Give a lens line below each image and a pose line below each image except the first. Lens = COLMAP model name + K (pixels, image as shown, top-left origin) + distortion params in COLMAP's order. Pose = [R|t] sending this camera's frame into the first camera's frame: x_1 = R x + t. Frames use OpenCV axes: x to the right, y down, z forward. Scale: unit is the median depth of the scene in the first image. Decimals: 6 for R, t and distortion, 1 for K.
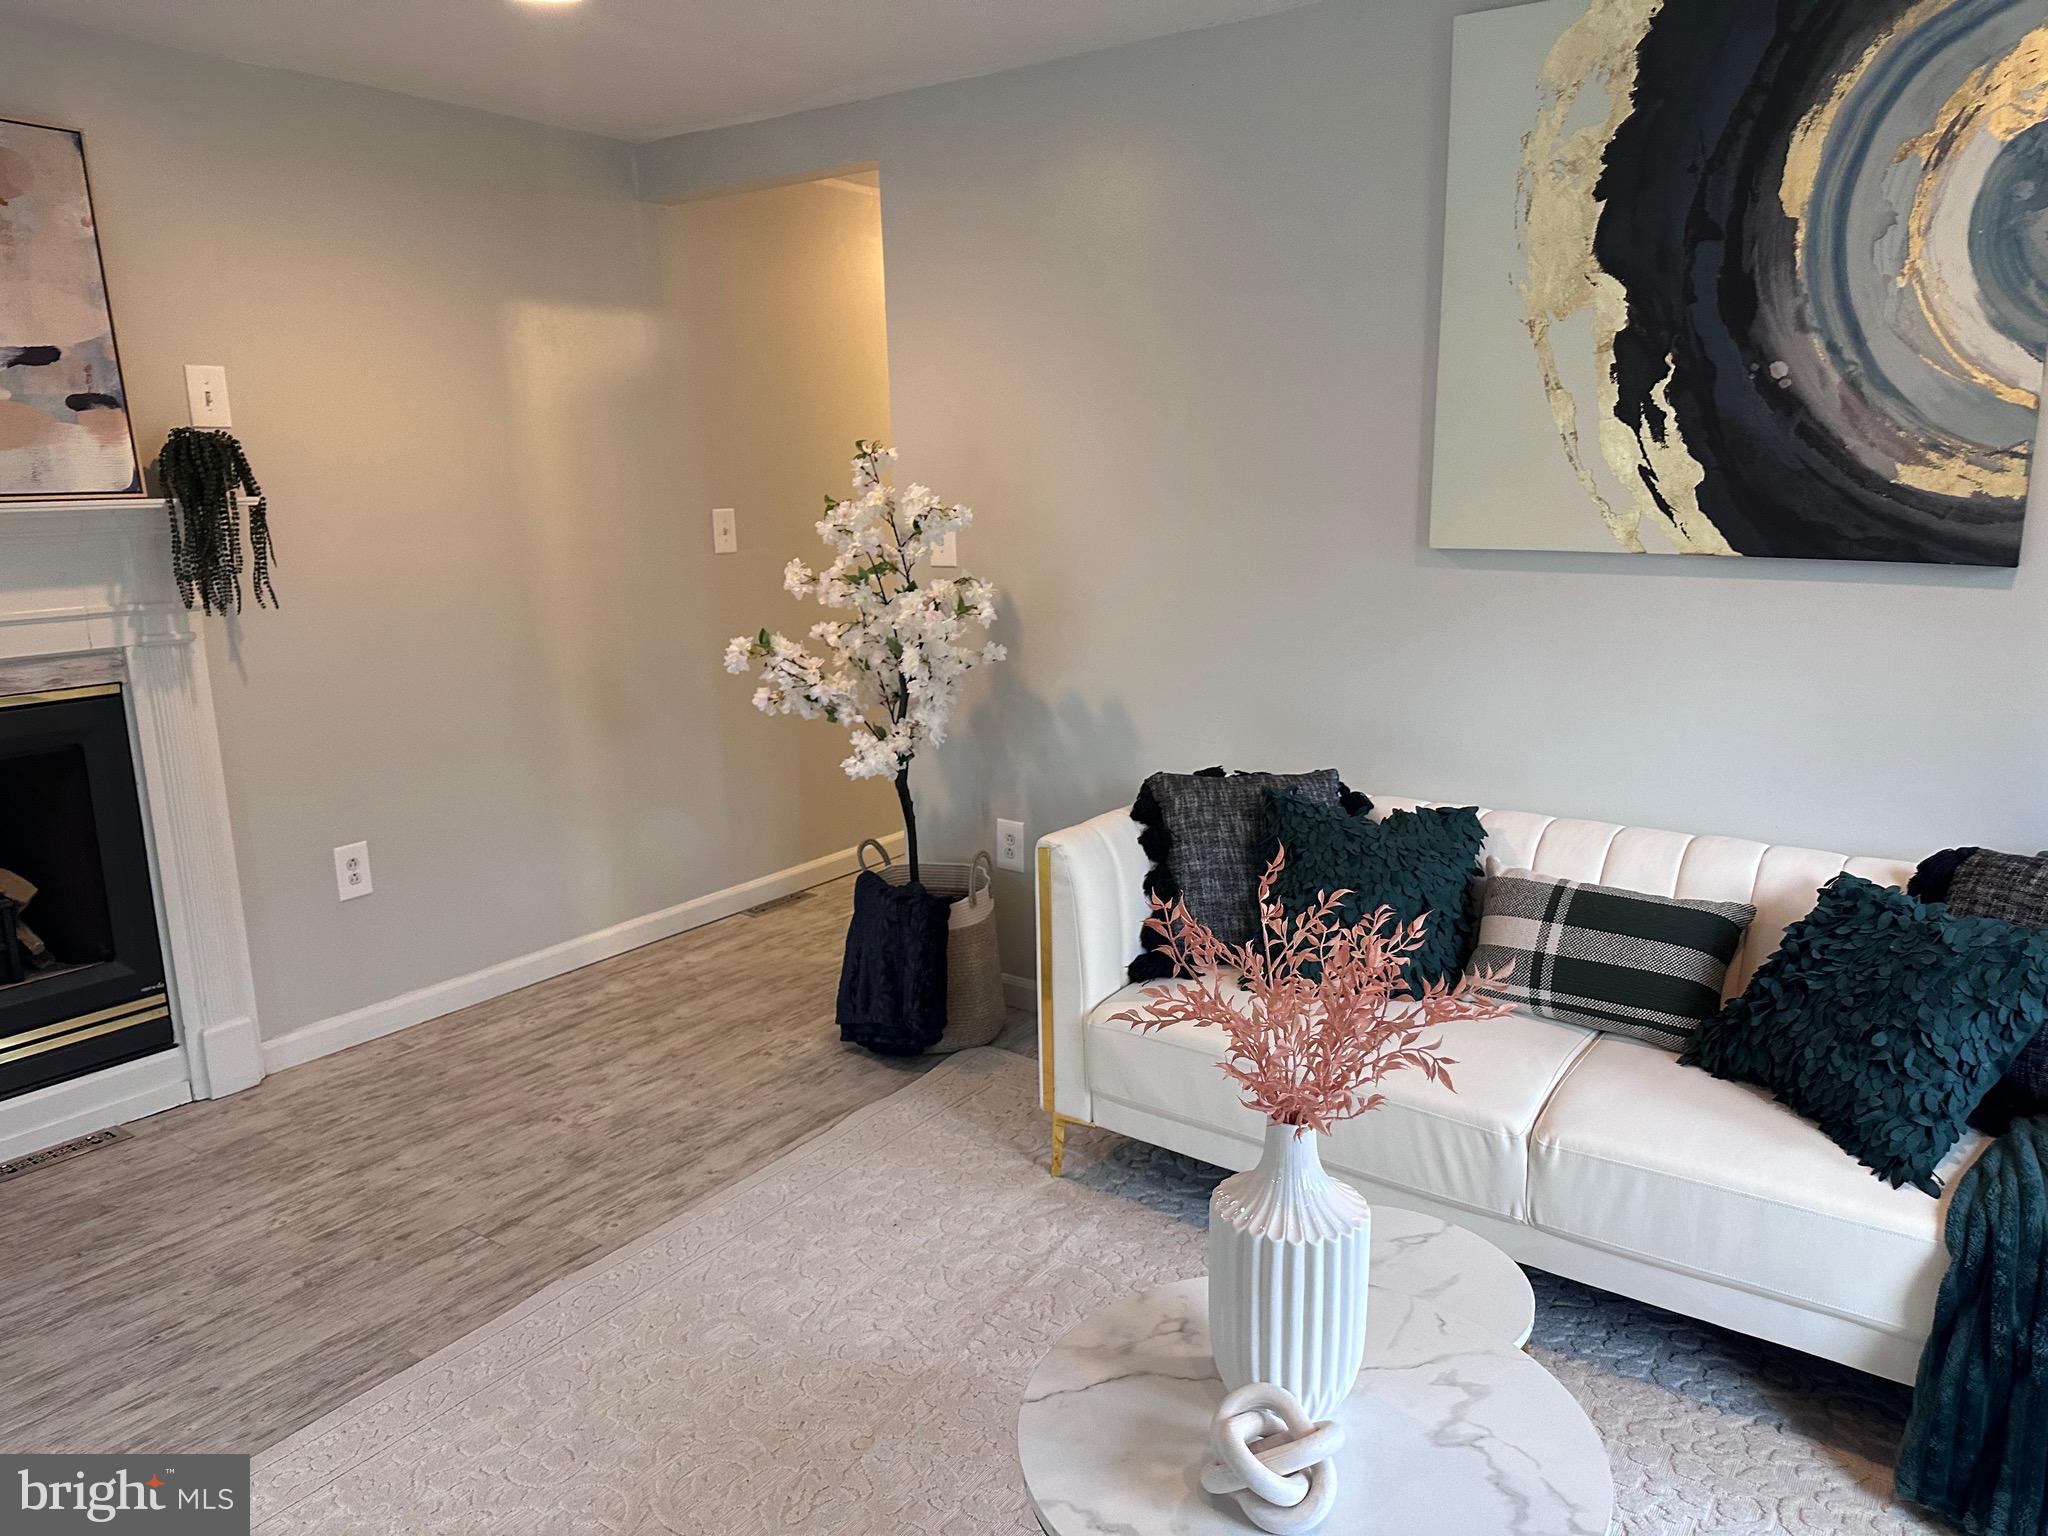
lens RADIAL K [[1437.1, 0, 1078.1], [0, 1437.1, 768.3], [0, 0, 1]] dist [0.063470, -0.084151]
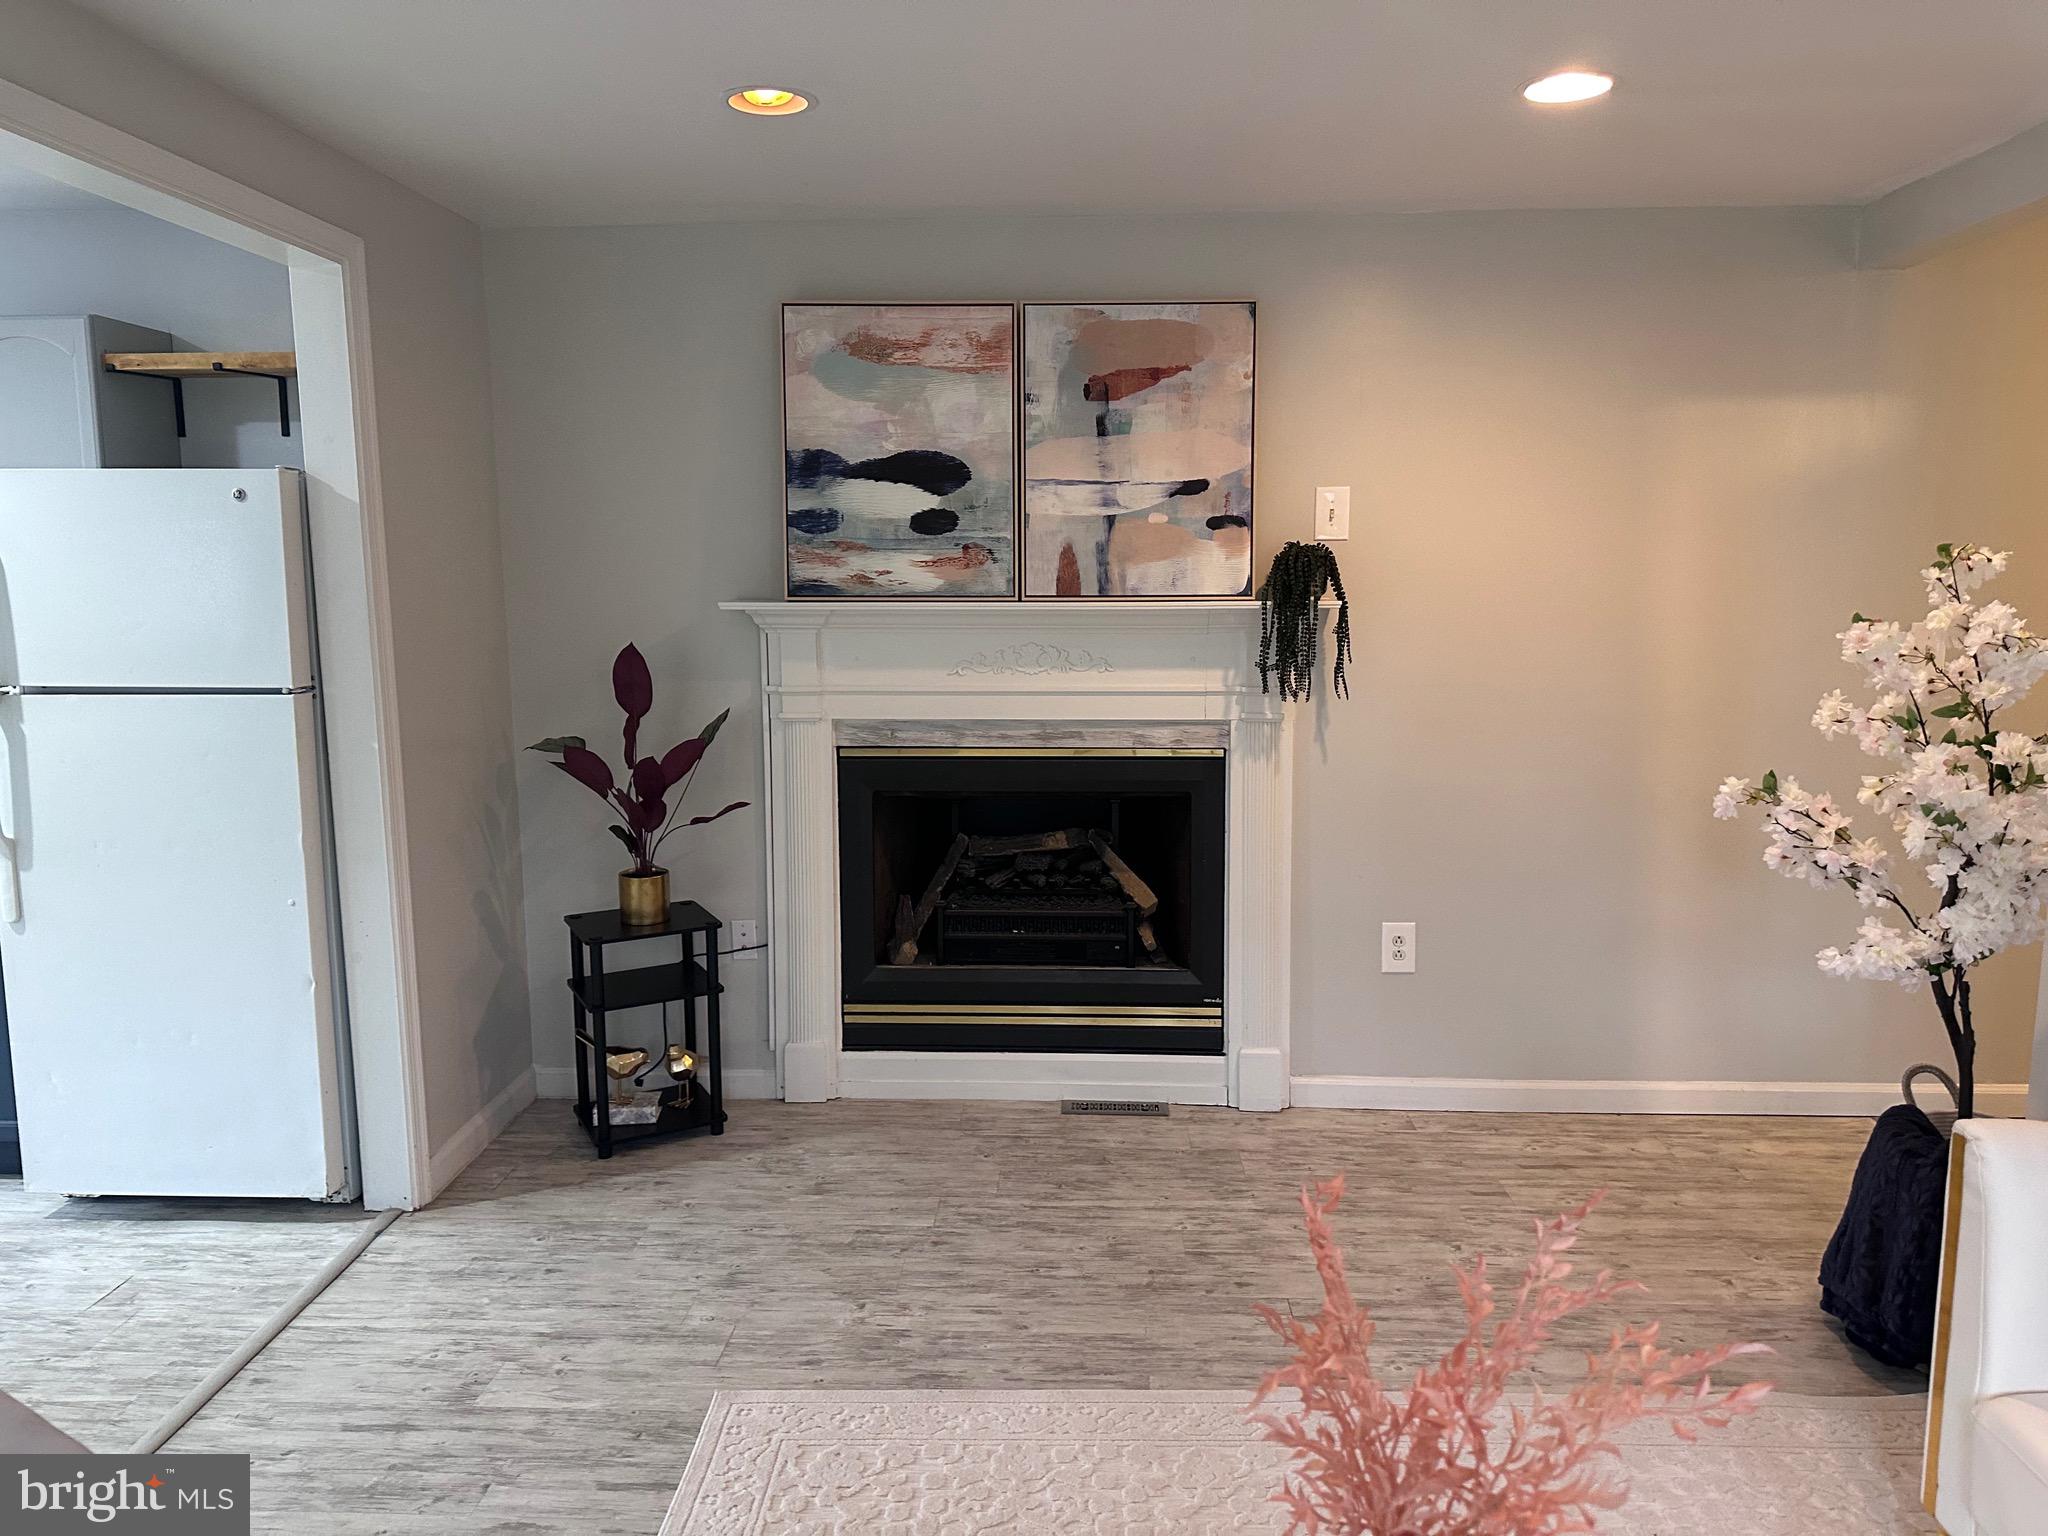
lens RADIAL K [[1437.1, 0, 1024.5], [0, 1437.1, 760.5], [0, 0, 1]] dist [0.063470, -0.084151]
pose [[0.519709, 0.119684, -0.845918, 0.267617], [-0.176314, 0.983850, 0.030877, -0.054574], [0.835952, 0.133100, 0.532418, 0.207861]]
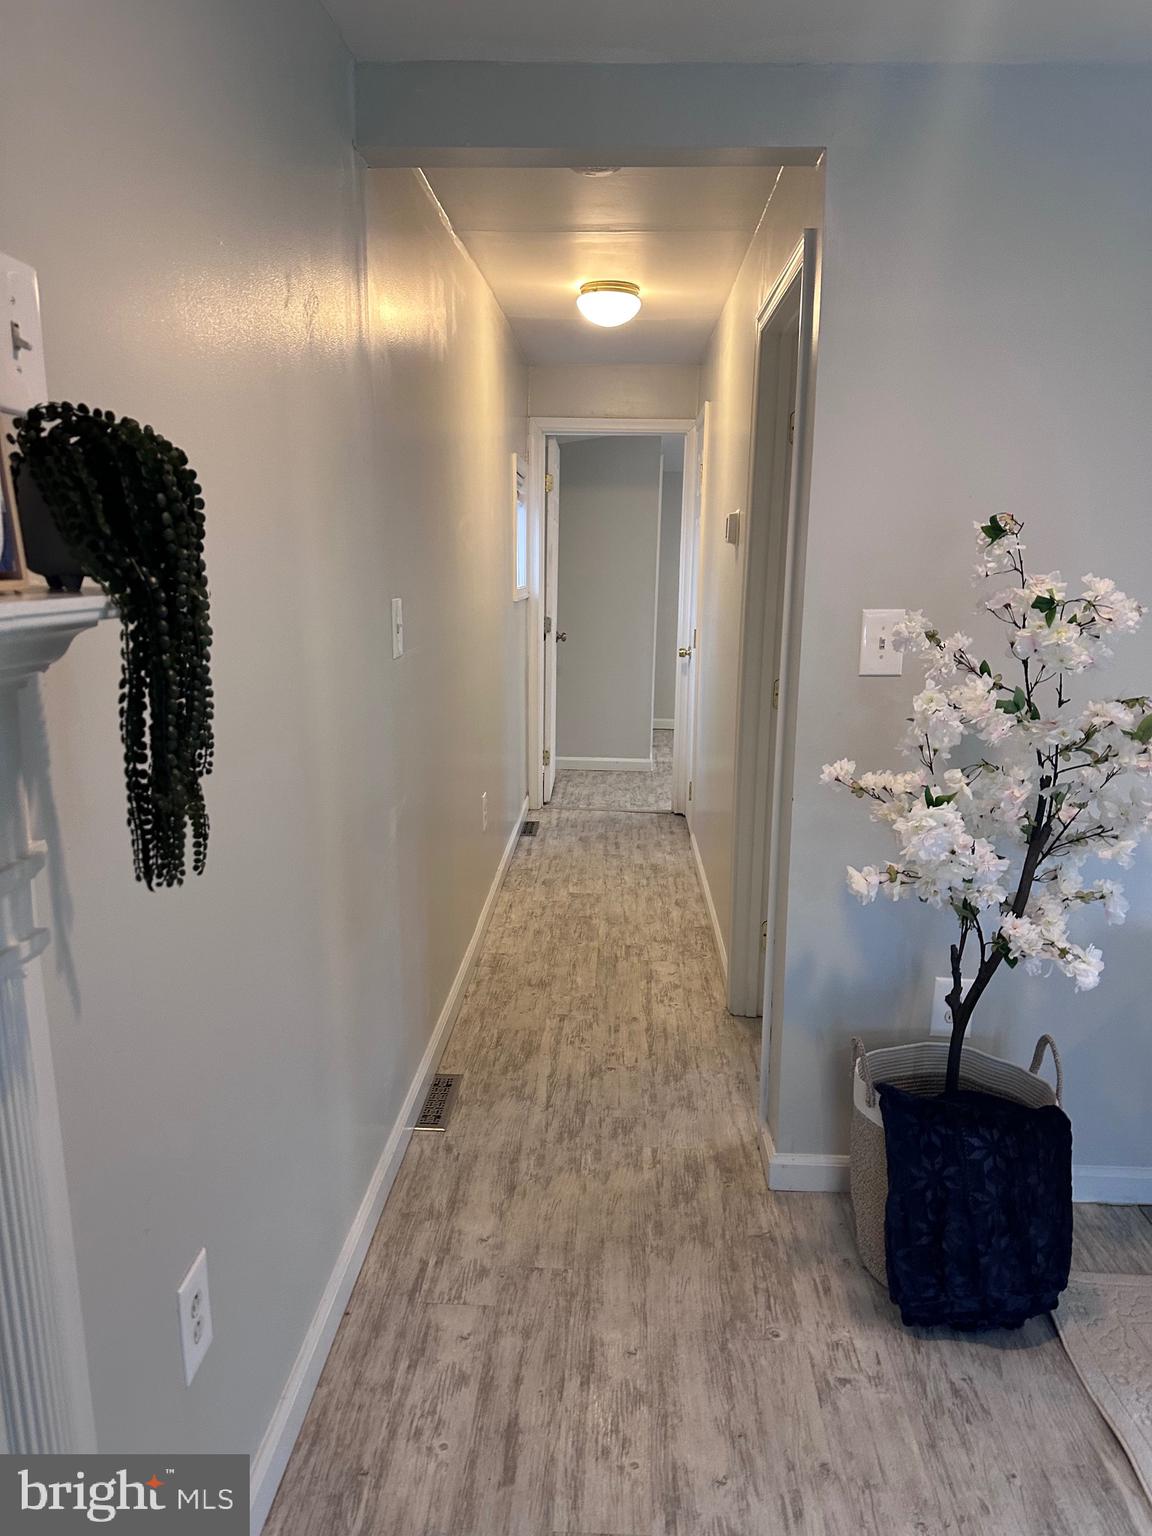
lens RADIAL K [[1077.8, 0, 574.5], [0, 1077.8, 784.3], [0, 0, 1]] dist [0.063470, -0.084151]
pose [[0.853589, -0.083994, 0.514132, -0.639614], [0.080316, 0.996335, 0.029427, -0.131223], [-0.514719, 0.016174, 0.857206, 0.676495]]
